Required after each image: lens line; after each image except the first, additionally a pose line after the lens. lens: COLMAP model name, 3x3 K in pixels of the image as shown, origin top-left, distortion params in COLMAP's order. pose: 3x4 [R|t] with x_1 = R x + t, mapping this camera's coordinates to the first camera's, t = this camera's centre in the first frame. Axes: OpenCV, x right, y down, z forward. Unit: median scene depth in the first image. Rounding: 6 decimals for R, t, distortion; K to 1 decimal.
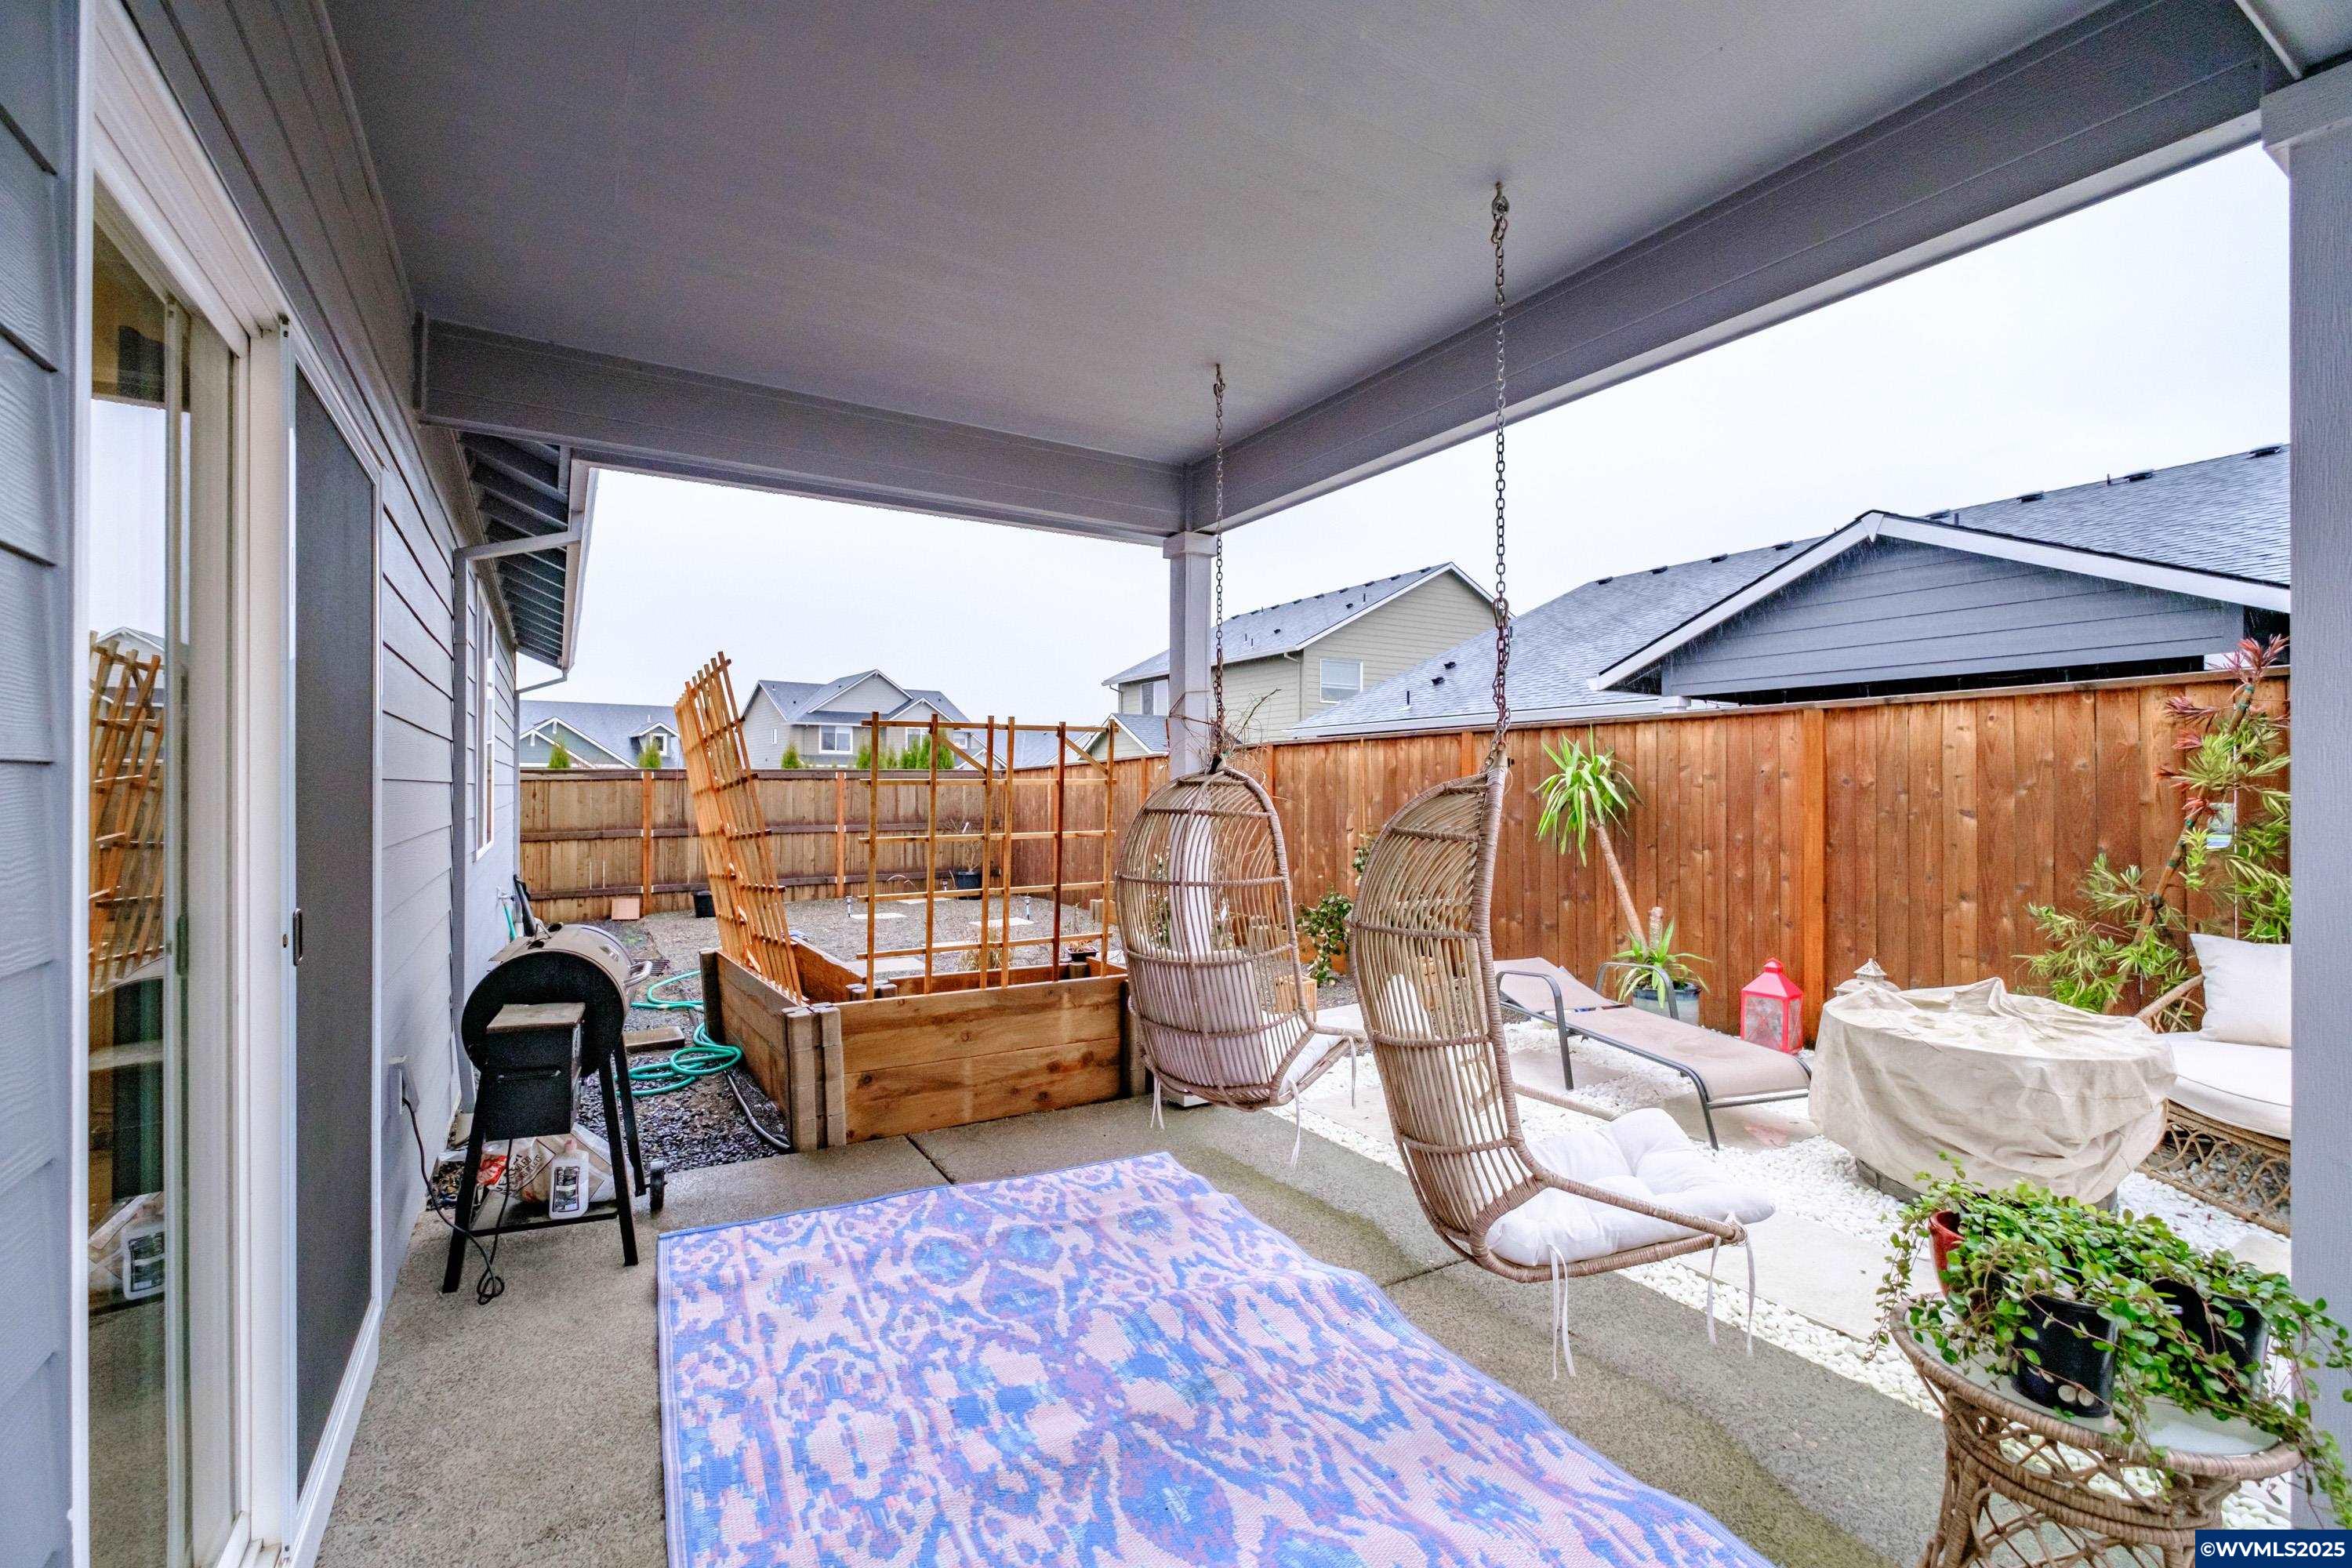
lens RADIAL K [[1014.2, 0, 1172.5], [0, 1014.2, 783.3], [0, 0, 1]] dist [0.000524, -0.000093]
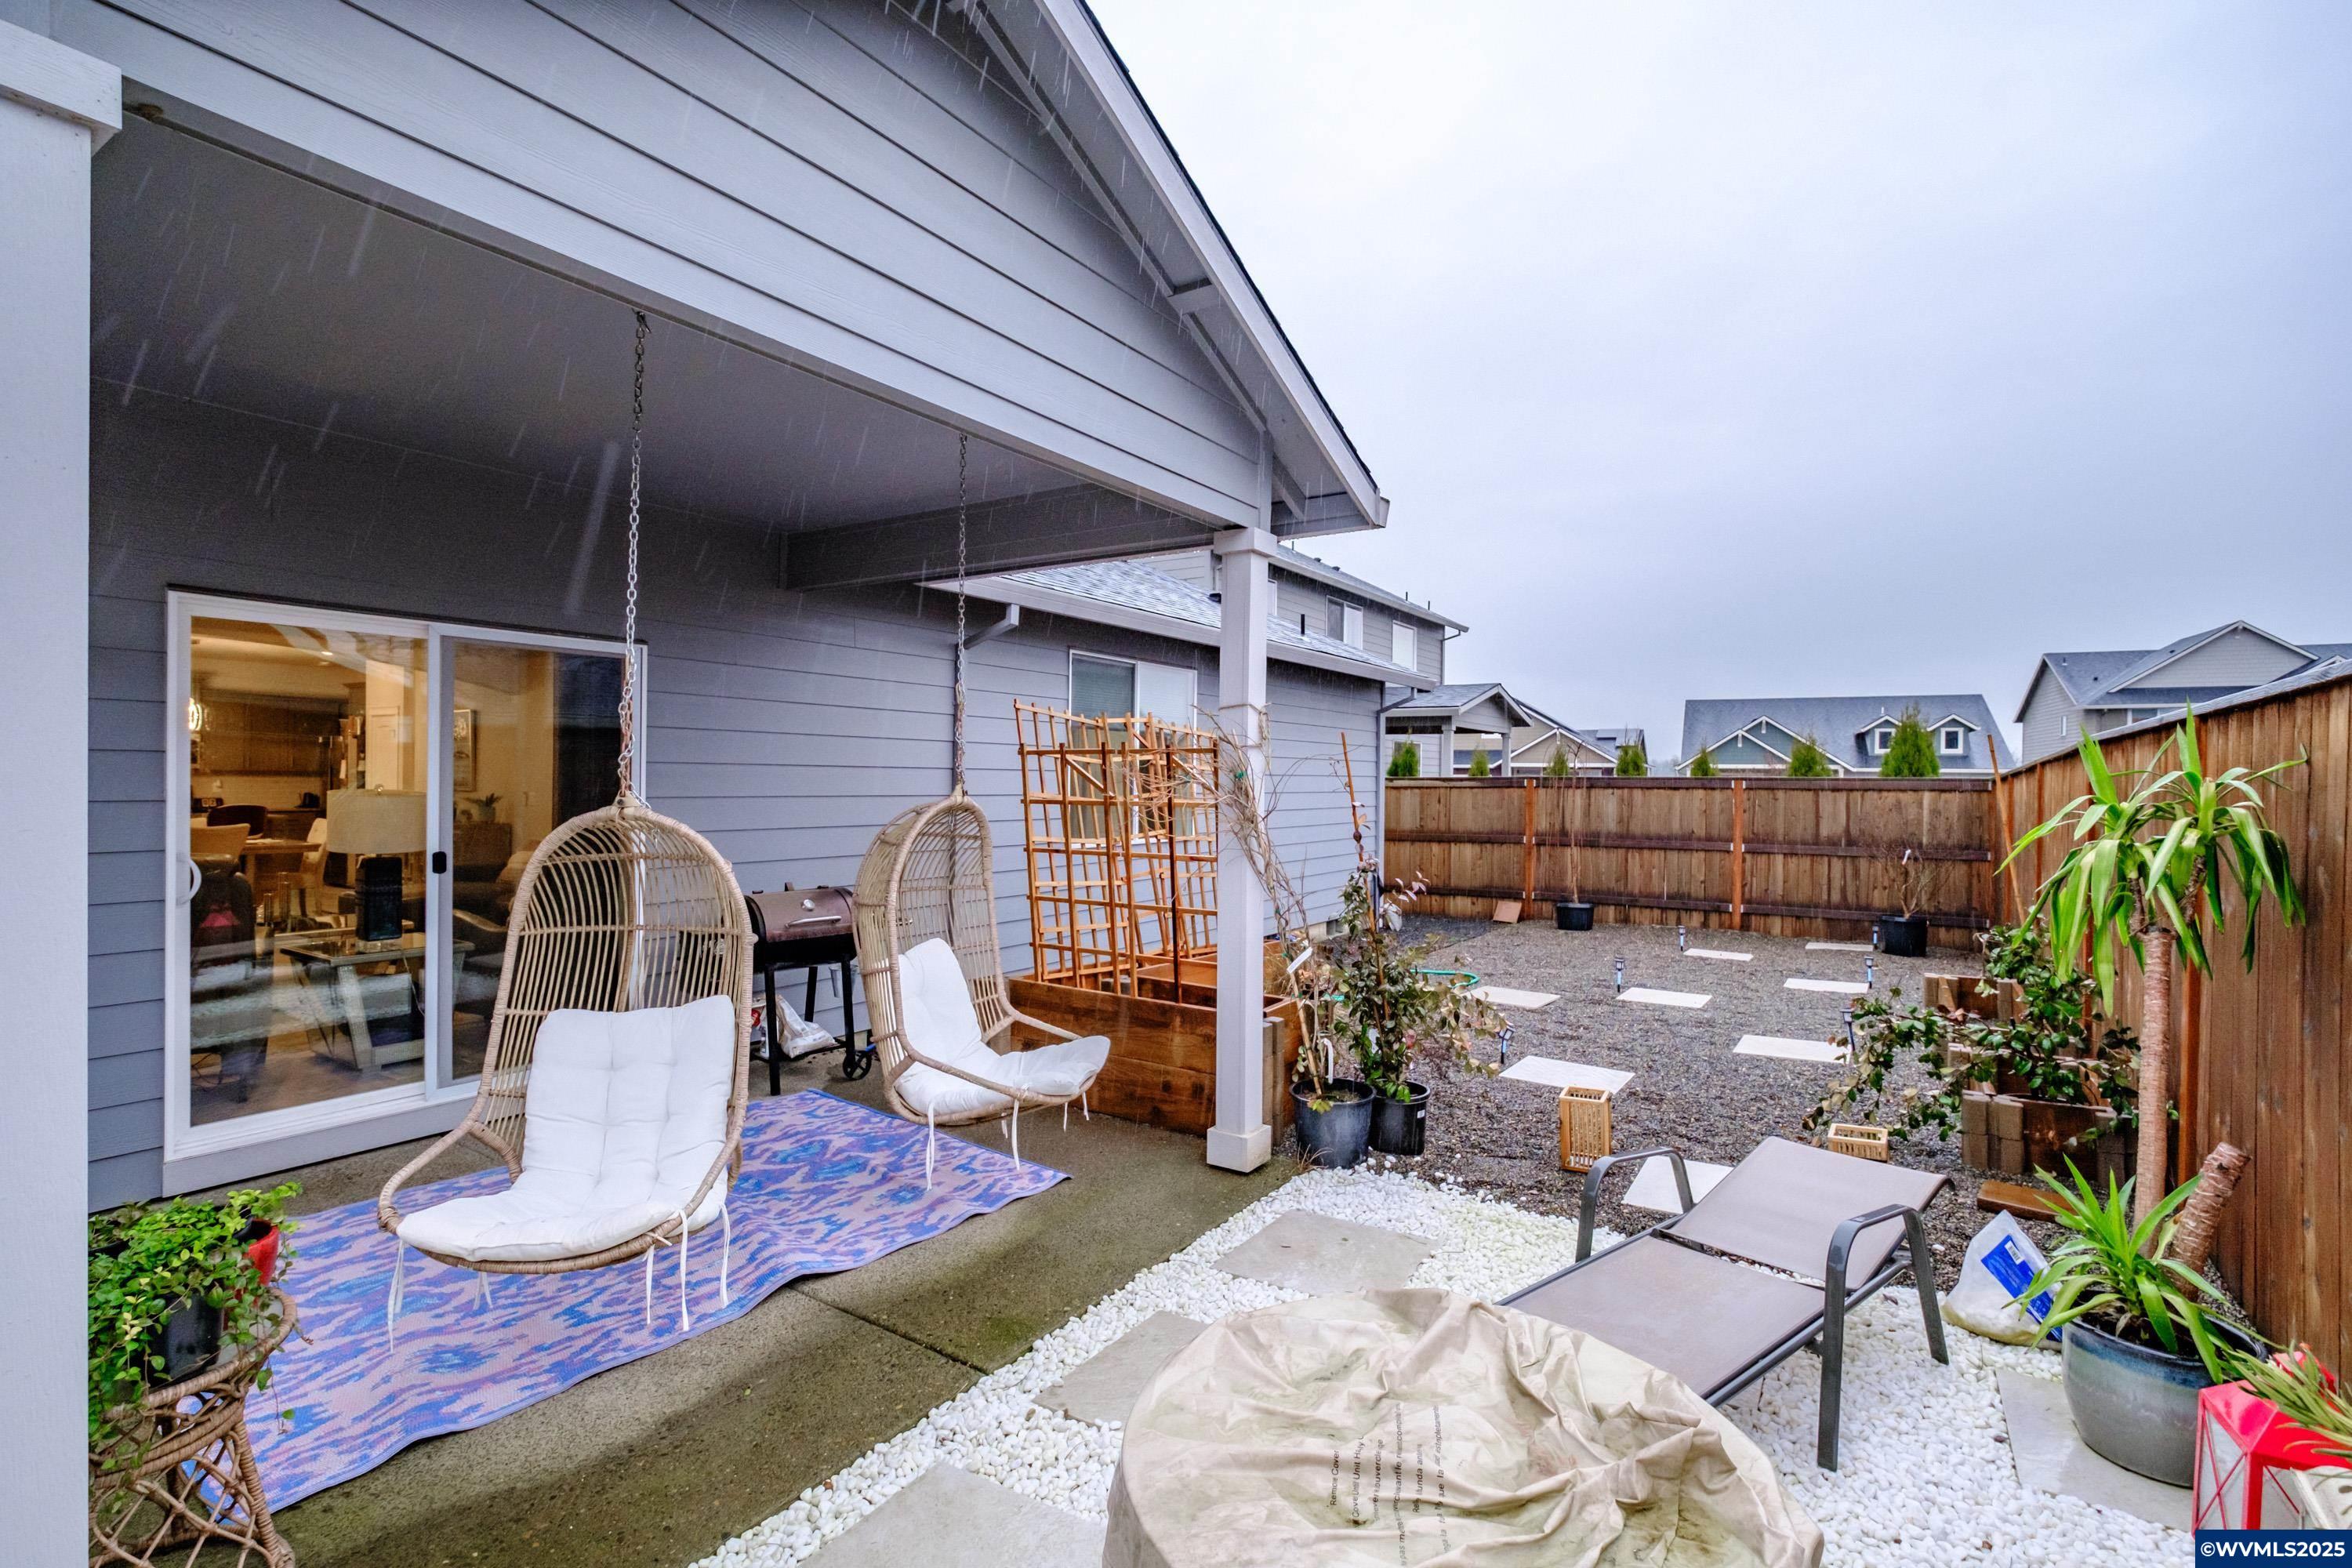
lens RADIAL K [[1107.0, 0, 1170.6], [0, 1107.0, 781.0], [0, 0, 1]] dist [-0.003229, 0.000037]
pose [[0.424356, 0.006886, -0.905469, 0.332740], [-0.008977, 0.999954, 0.003397, -0.010351], [0.905451, 0.006687, 0.424398, 0.202590]]
